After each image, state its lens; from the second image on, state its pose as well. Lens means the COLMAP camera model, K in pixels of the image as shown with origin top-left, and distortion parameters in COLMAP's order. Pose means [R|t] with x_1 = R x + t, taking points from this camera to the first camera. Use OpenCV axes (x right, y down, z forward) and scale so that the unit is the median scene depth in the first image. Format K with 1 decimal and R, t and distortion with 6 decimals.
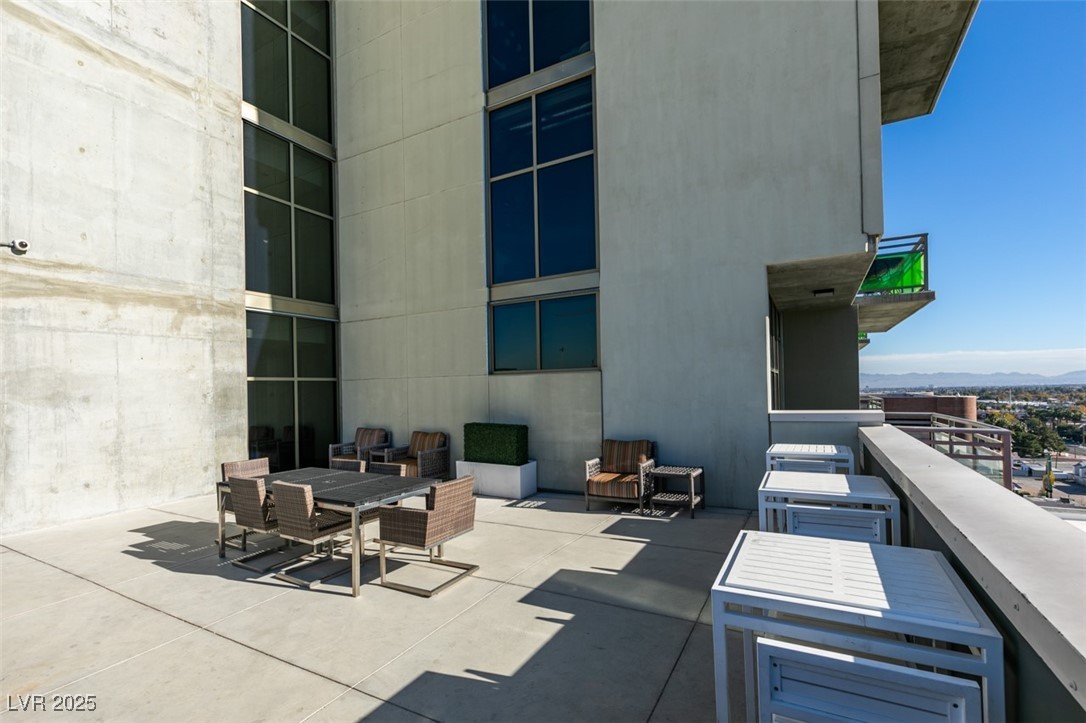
lens RADIAL K [[489.4, 0, 553.0], [0, 489.4, 385.6], [0, 0, 1]] dist [0.009590, -0.000309]
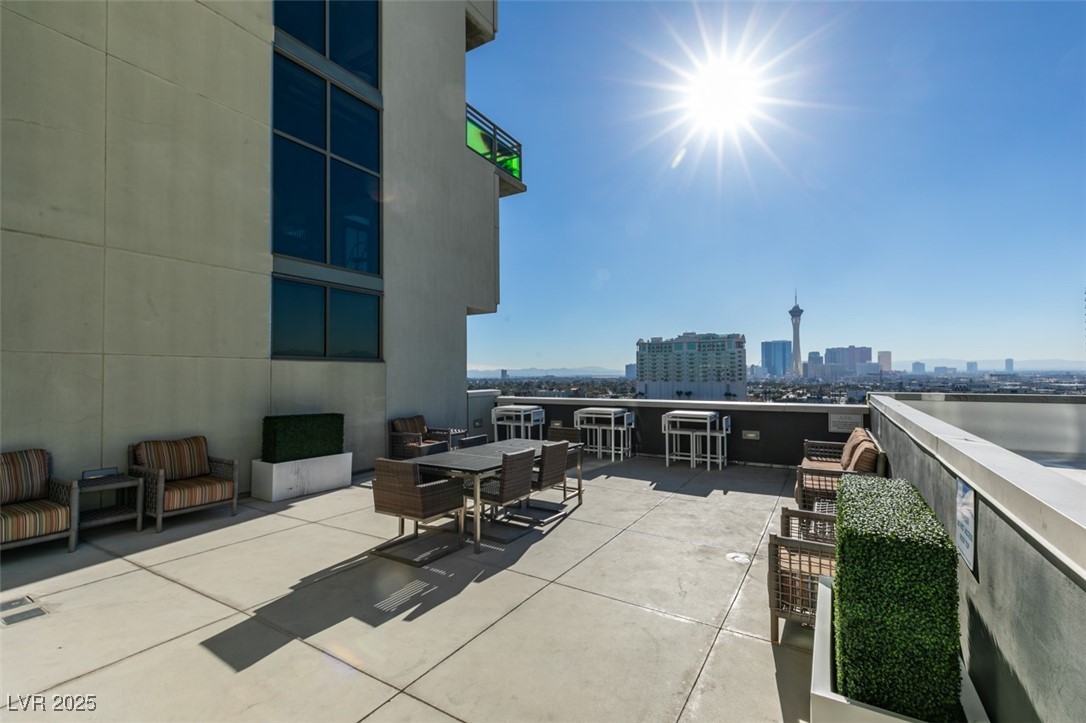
lens RADIAL K [[489.4, 0, 540.1], [0, 489.4, 364.7], [0, 0, 1]] dist [0.009590, -0.000309]
pose [[0.045515, 0.038823, 0.998209, -1.035700], [-0.004629, 0.999242, -0.038652, 0.020093], [-0.998953, -0.002862, 0.045660, 0.546856]]
